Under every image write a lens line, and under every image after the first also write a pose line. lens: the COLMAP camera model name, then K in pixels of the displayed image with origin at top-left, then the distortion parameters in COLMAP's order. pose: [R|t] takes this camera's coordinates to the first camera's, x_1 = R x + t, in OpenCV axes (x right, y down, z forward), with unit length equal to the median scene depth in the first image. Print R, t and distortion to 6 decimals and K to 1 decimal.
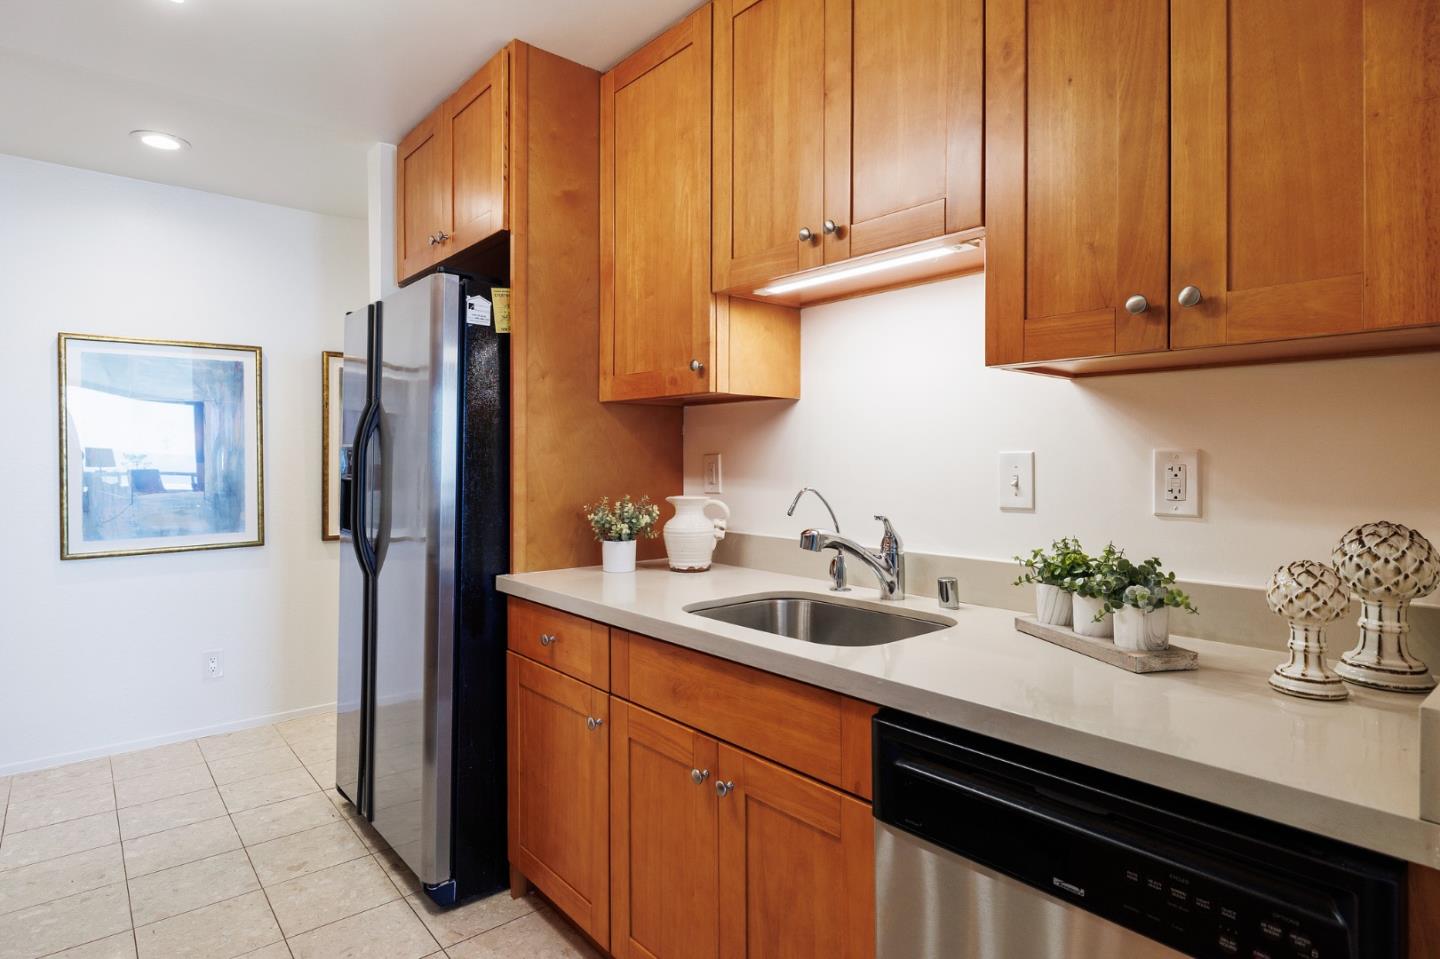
lens RADIAL K [[779.4, 0, 715.7], [0, 779.4, 457.2], [0, 0, 1]] dist [-0.000051, 0.000129]
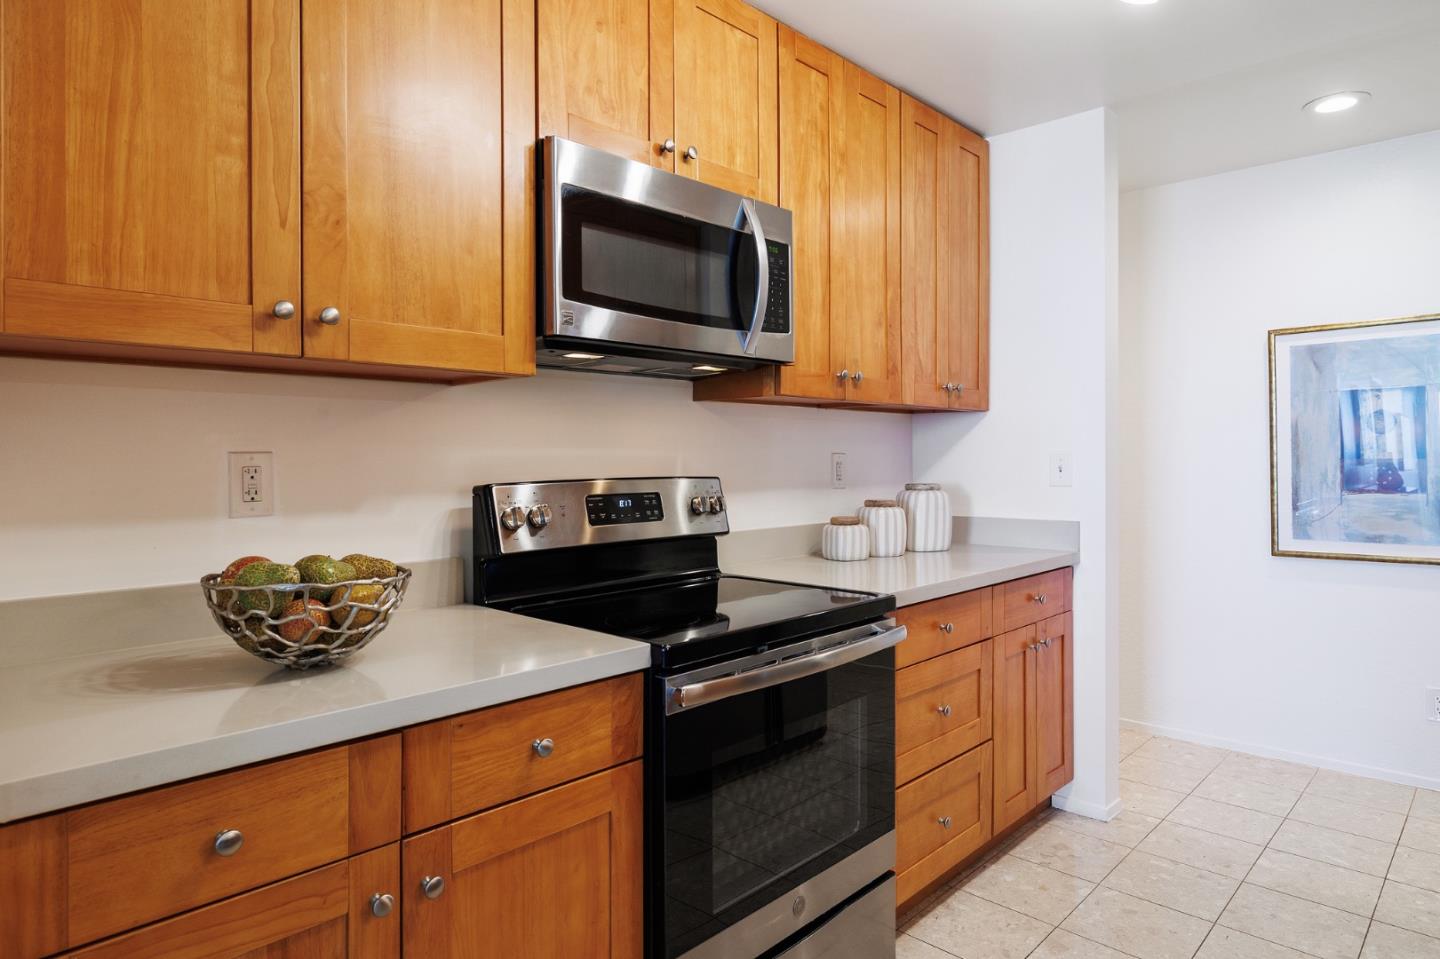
lens RADIAL K [[857.1, 0, 717.0], [0, 857.1, 459.3], [0, 0, 1]] dist [-0.000118, 0.000885]
pose [[0.111709, 0.000515, -0.993741, 0.278998], [0.006735, 0.999977, 0.001275, 0.001489], [0.993718, -0.006836, 0.111703, 0.244256]]
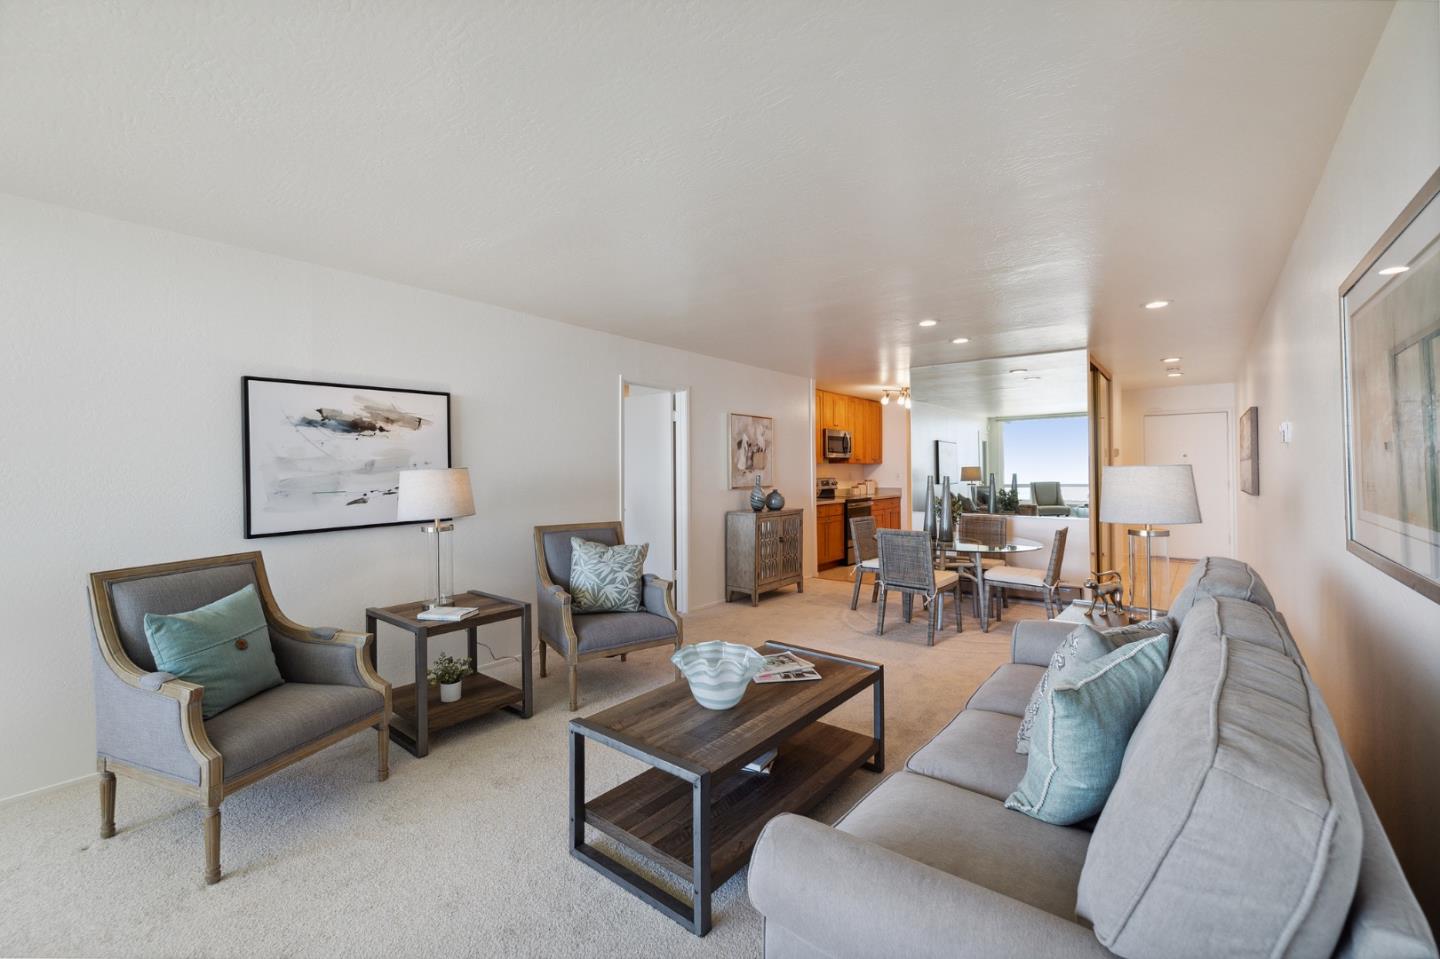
lens RADIAL K [[628.8, 0, 713.7], [0, 628.8, 465.7], [0, 0, 1]] dist [0.000387, -0.000573]
pose [[0.204385, -0.007280, -0.978863, 3.460749], [0.005577, 0.999965, -0.006272, -0.039336], [0.978875, -0.004177, 0.204419, -1.451652]]
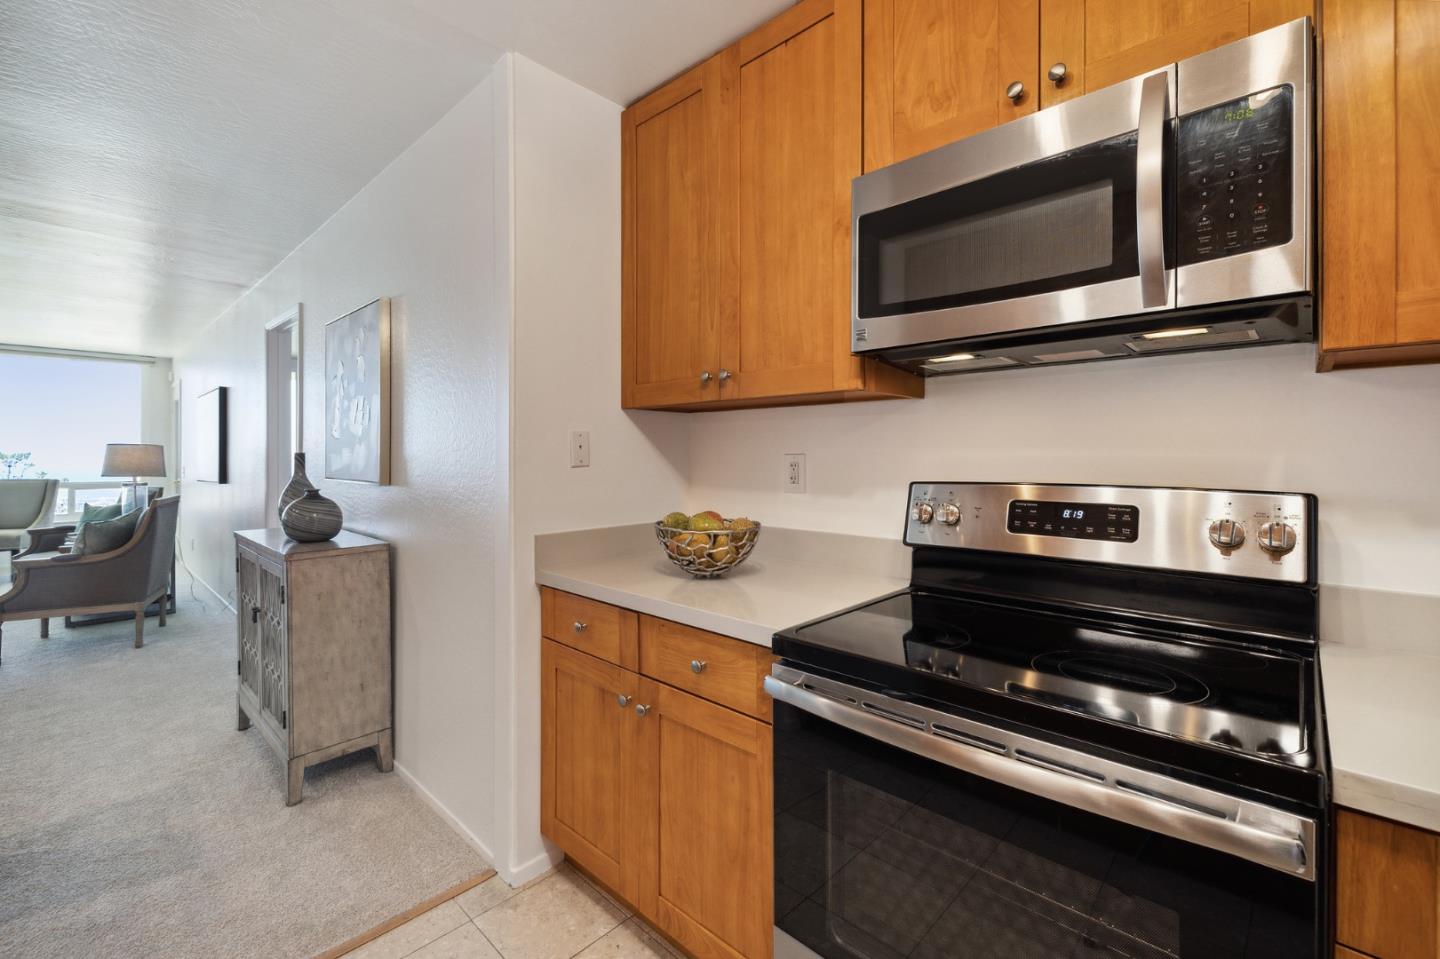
lens RADIAL K [[617.1, 0, 713.9], [0, 617.1, 458.1], [0, 0, 1]] dist [-0.000416, -0.000160]
pose [[-0.993917, -0.001173, -0.110125, -0.343363], [-0.001531, 0.999994, 0.003170, -0.003846], [0.110121, 0.003320, -0.993913, 0.853898]]
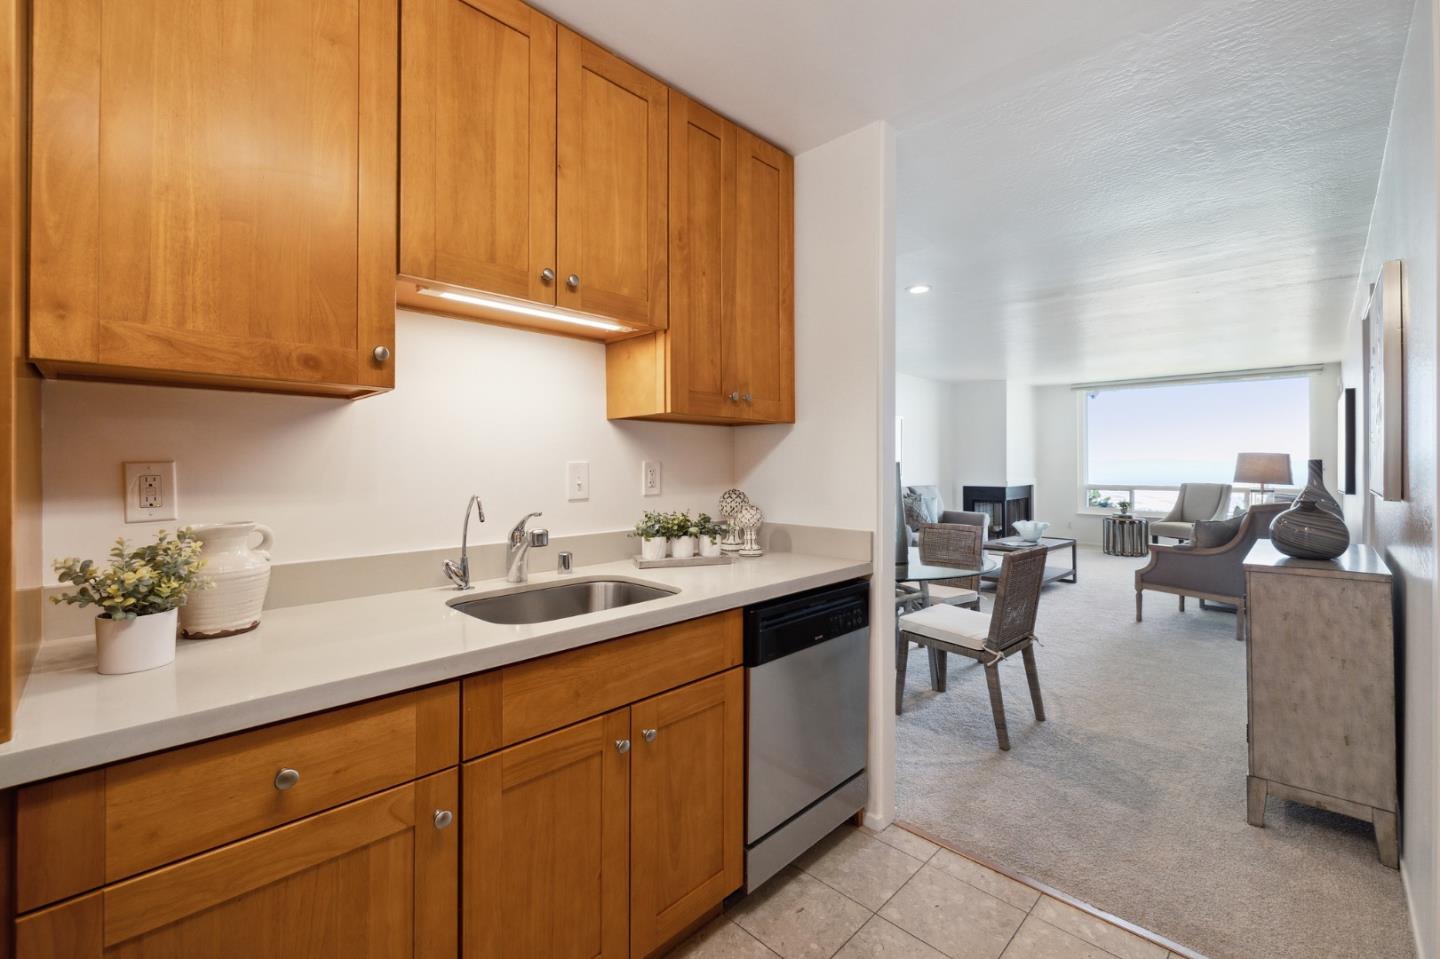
lens RADIAL K [[609.8, 0, 717.3], [0, 609.8, 462.8], [0, 0, 1]] dist [0.000332, 0.000226]
pose [[-0.086401, 0.002058, 0.996258, -0.681379], [0.000221, 0.999998, -0.002047, -0.002134], [-0.996260, 0.000044, -0.086401, 0.694098]]
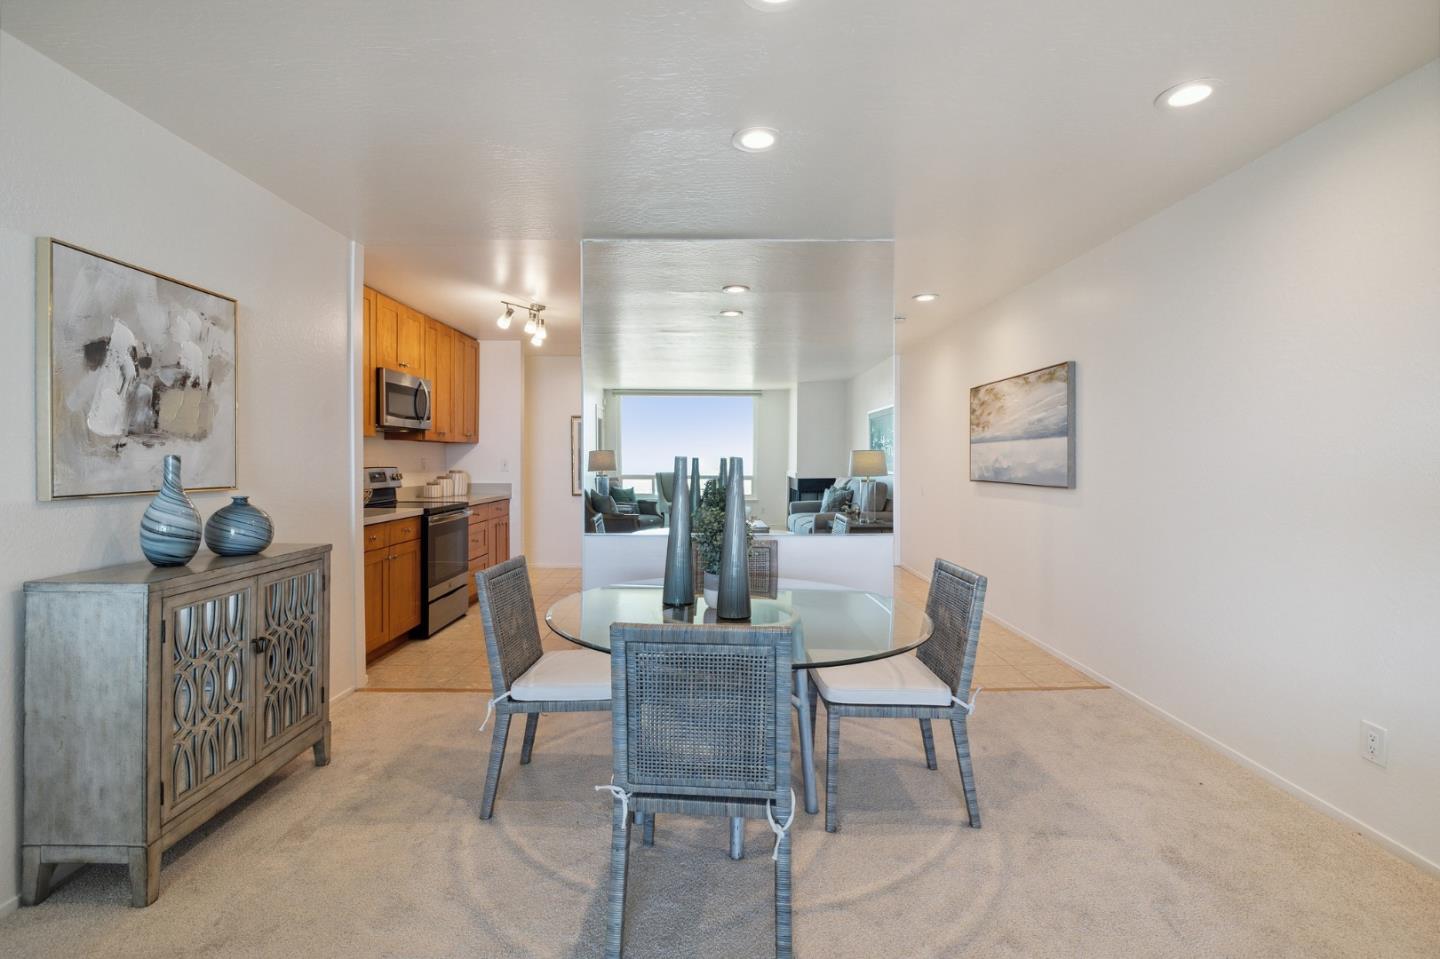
lens RADIAL K [[684.8, 0, 713.9], [0, 684.8, 461.9], [0, 0, 1]] dist [-0.000358, 0.000357]
pose [[0.759803, 0.002813, -0.650147, 1.798297], [-0.000505, 0.999993, 0.003737, -0.003578], [0.650153, -0.002511, 0.759799, -0.862067]]
